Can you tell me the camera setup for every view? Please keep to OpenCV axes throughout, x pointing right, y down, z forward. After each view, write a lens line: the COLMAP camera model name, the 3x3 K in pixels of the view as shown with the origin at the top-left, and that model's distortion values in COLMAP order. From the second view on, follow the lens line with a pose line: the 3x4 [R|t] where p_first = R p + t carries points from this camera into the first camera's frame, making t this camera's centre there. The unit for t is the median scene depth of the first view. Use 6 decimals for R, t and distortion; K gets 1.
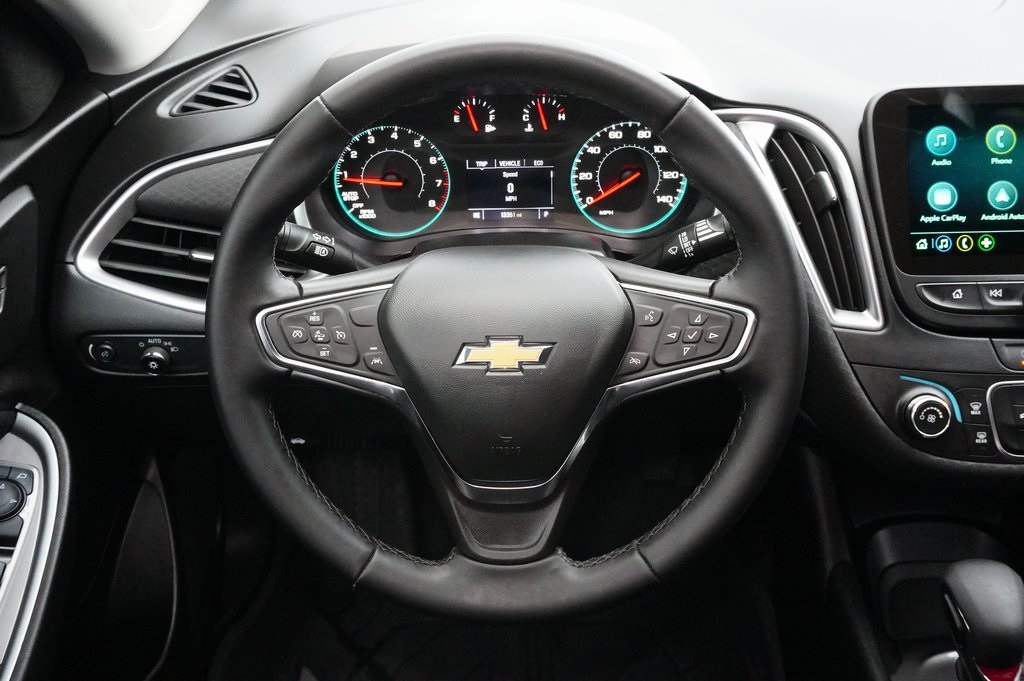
lens RADIAL K [[997.9, 0, 488.8], [0, 997.9, 332.6], [0, 0, 1]] dist [-0.012854, 0.000000]
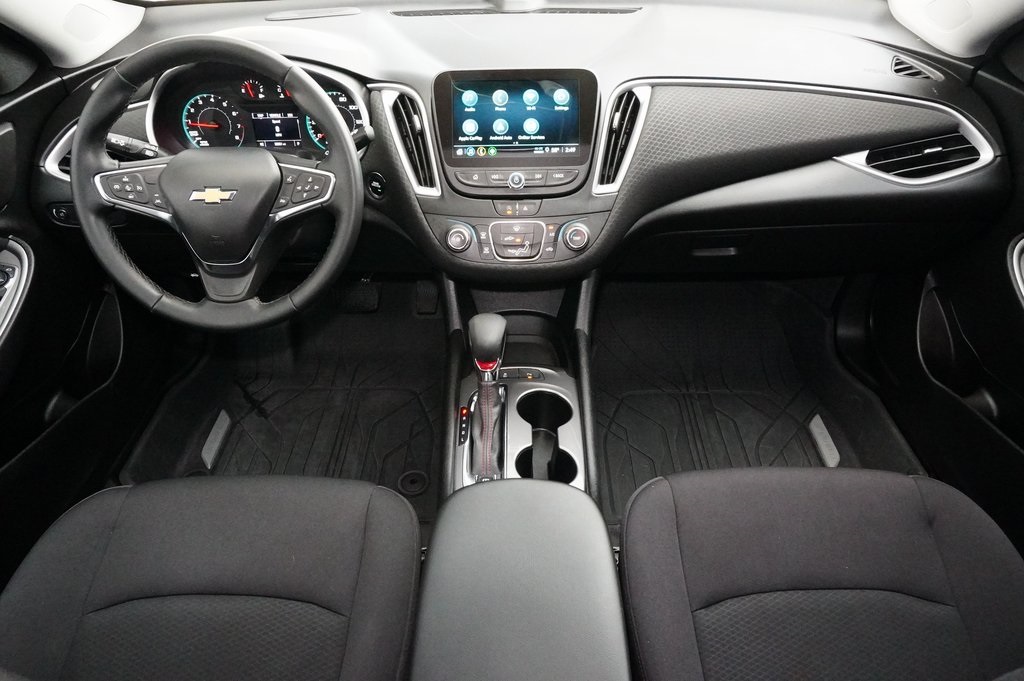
lens RADIAL K [[663.0, 0, 504.1], [0, 663.0, 337.0], [0, 0, 1]] dist [-0.050538, 0.017165]
pose [[0.999805, 0.004762, 0.019148, 0.487933], [-0.006271, 0.996810, 0.079562, 0.165855], [-0.018708, -0.079667, 0.996646, -0.315482]]
